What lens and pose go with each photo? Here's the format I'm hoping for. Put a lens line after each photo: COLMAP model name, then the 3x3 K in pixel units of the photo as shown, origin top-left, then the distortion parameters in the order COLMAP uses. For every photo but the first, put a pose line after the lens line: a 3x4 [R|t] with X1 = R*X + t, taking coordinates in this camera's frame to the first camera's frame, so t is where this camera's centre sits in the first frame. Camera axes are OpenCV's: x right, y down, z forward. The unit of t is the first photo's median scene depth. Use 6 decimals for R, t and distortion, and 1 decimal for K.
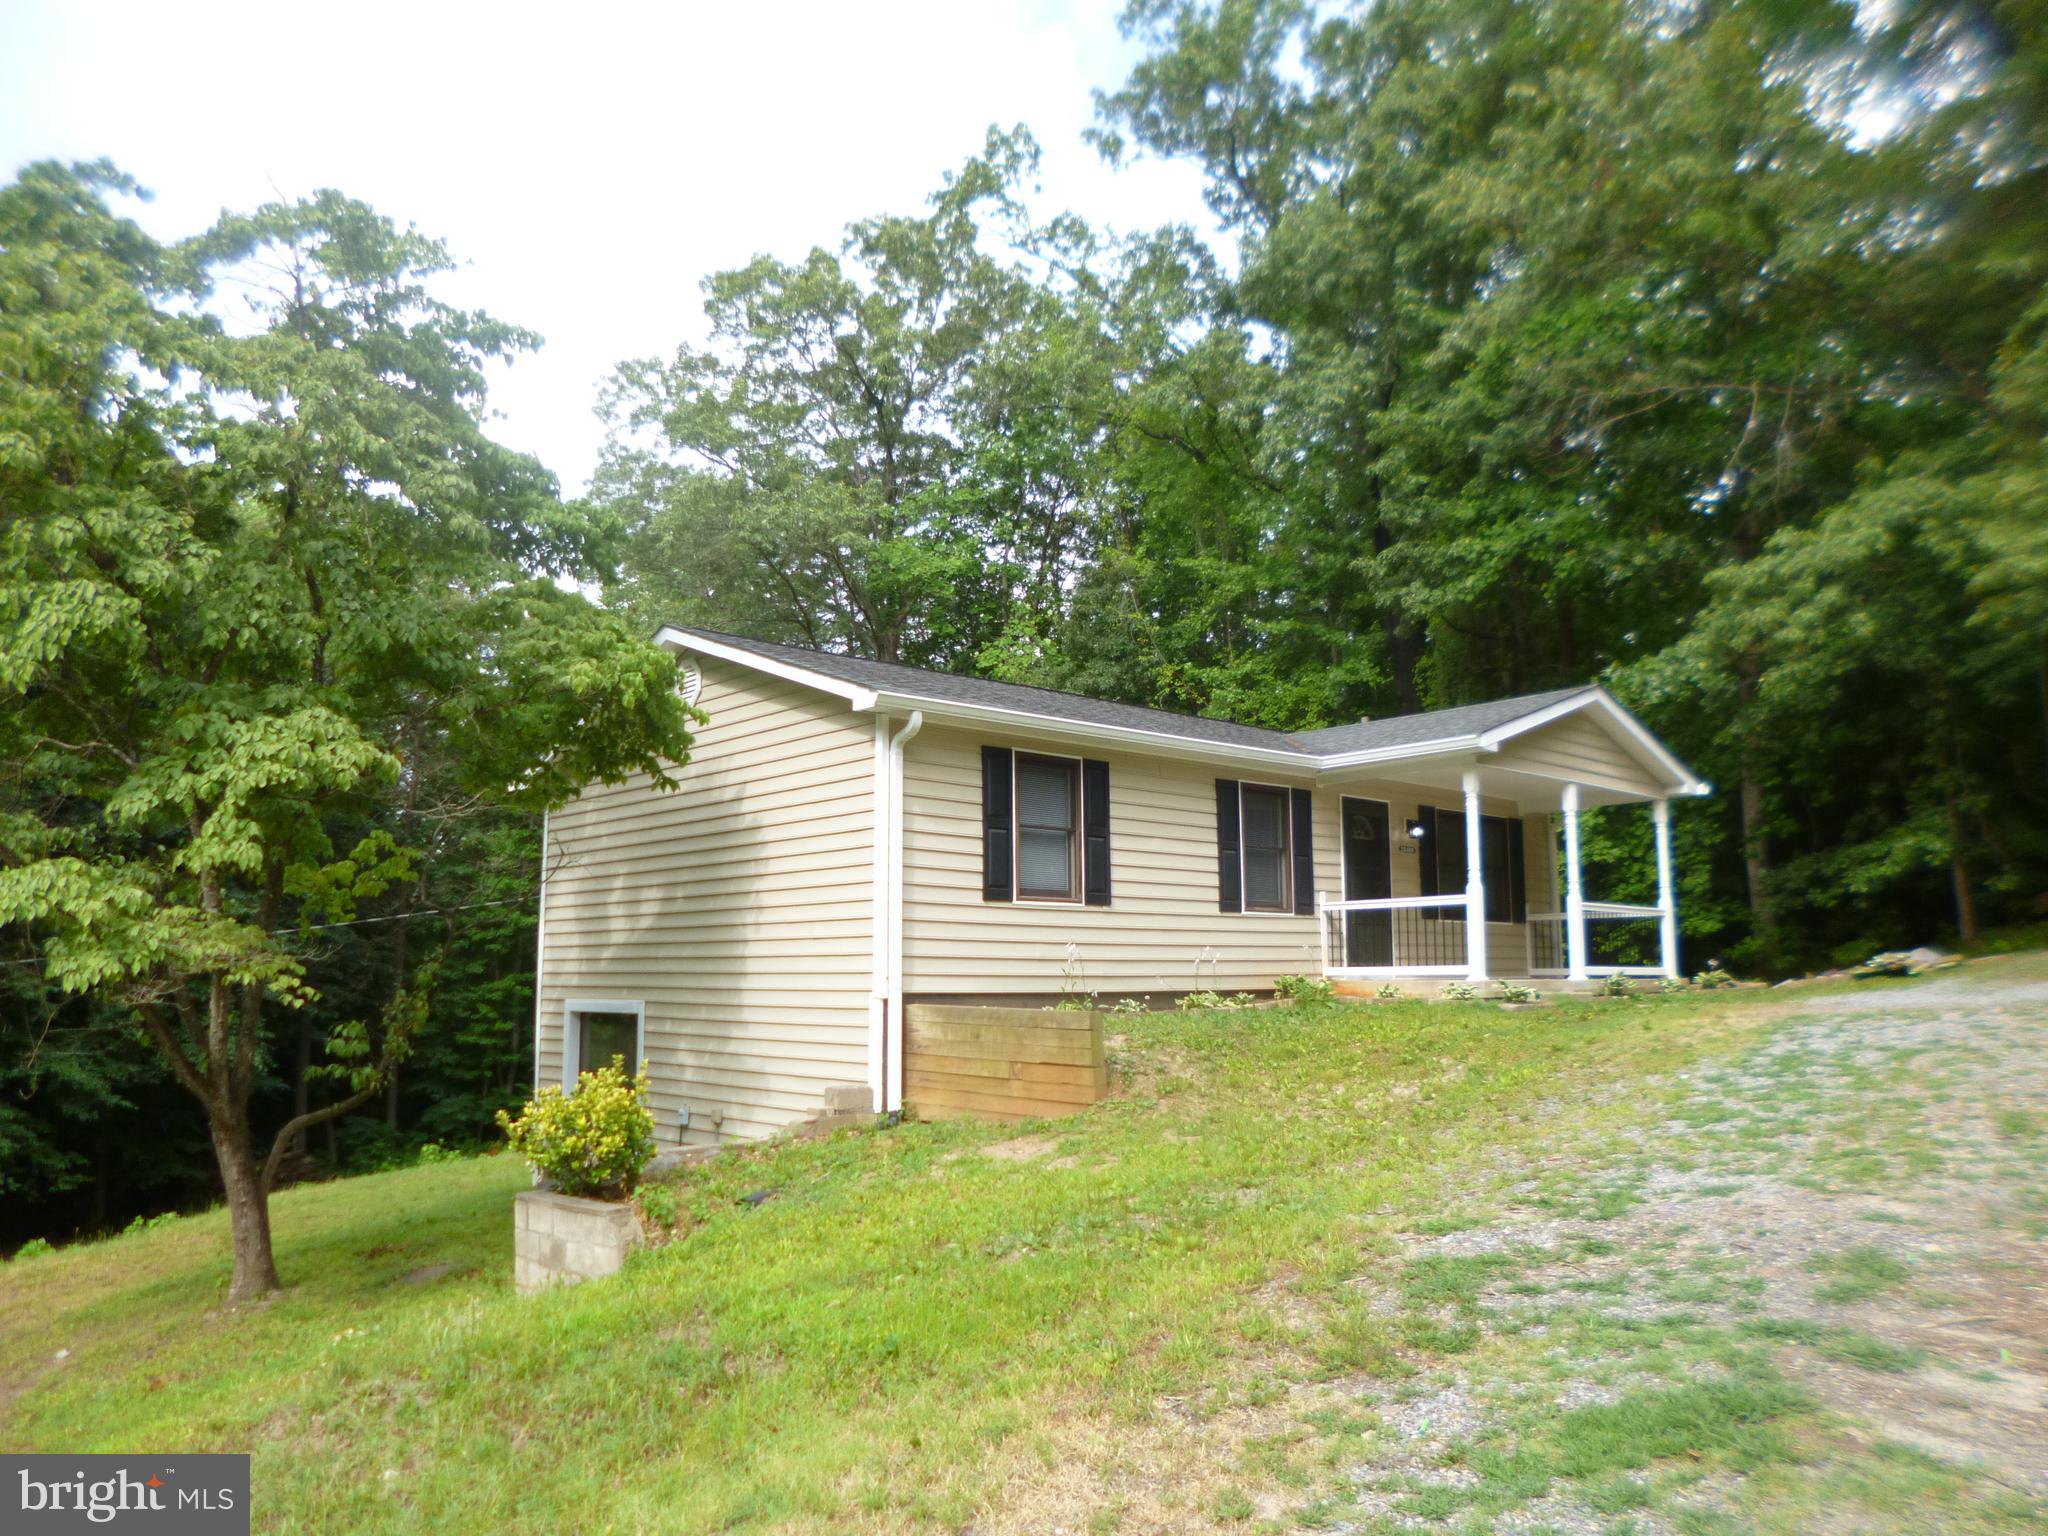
lens RADIAL K [[1451.7, 0, 1024.0], [0, 1451.7, 768.0], [0, 0, 1]] dist [-0.092545, -0.000672]
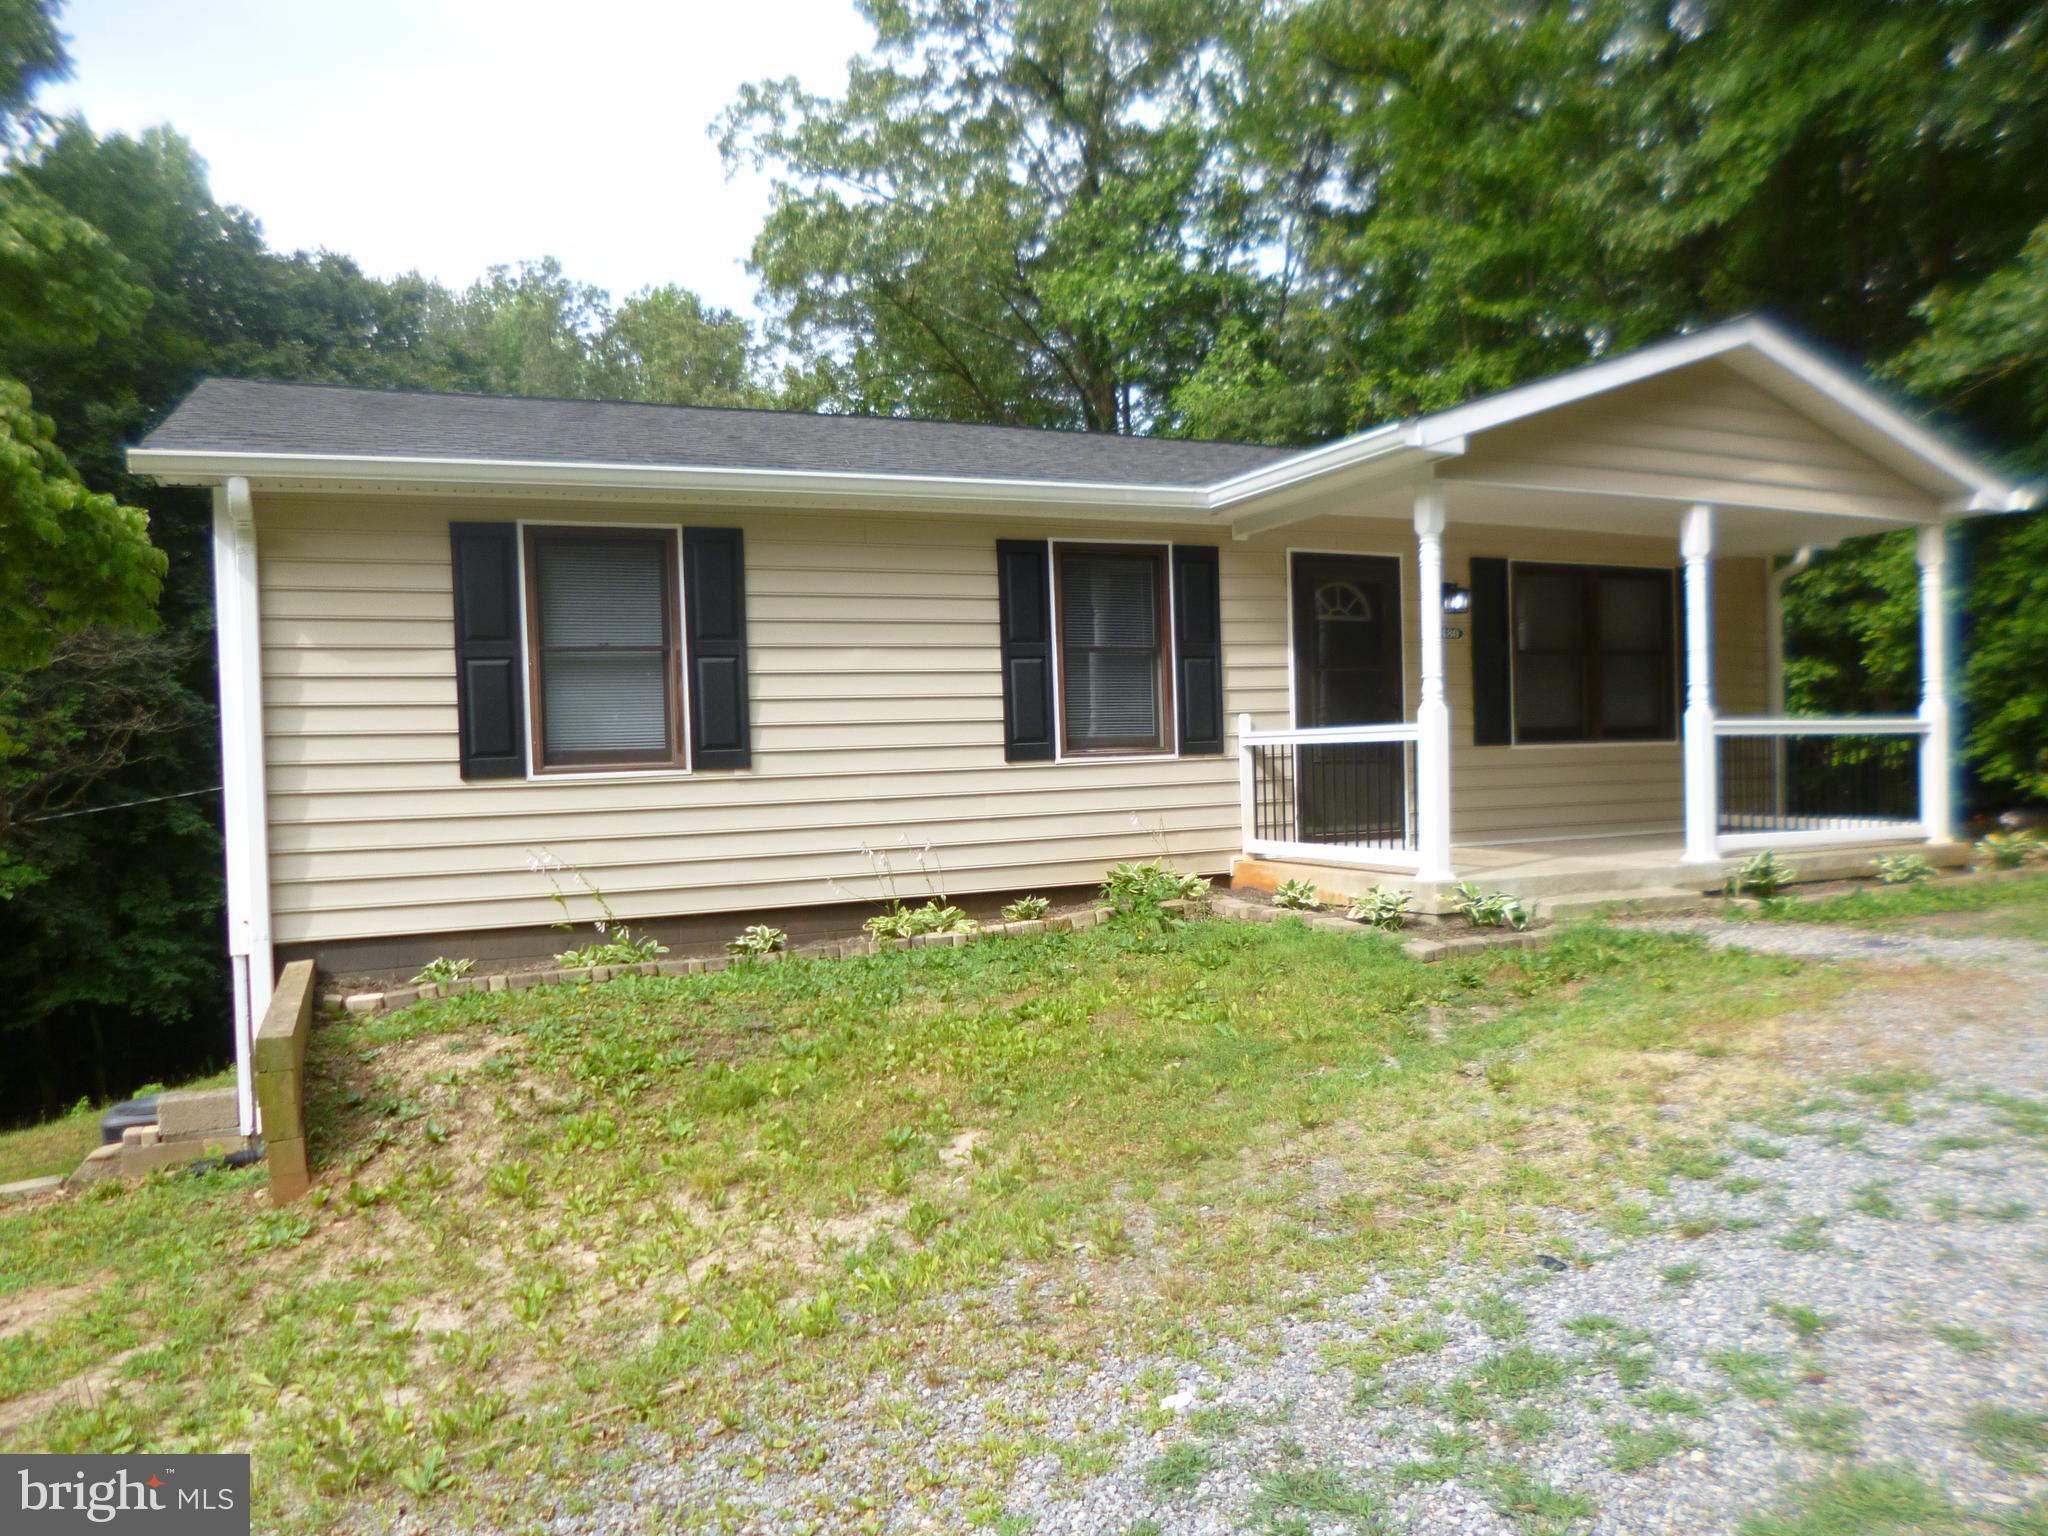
lens RADIAL K [[1455.7, 0, 1024.6], [0, 1455.7, 816.0], [0, 0, 1]] dist [-0.119790, 0.089417]
pose [[0.951595, -0.013290, -0.307066, 0.323044], [0.071773, 0.981052, 0.179962, 0.012366], [0.298856, -0.193290, 0.934518, 0.422596]]
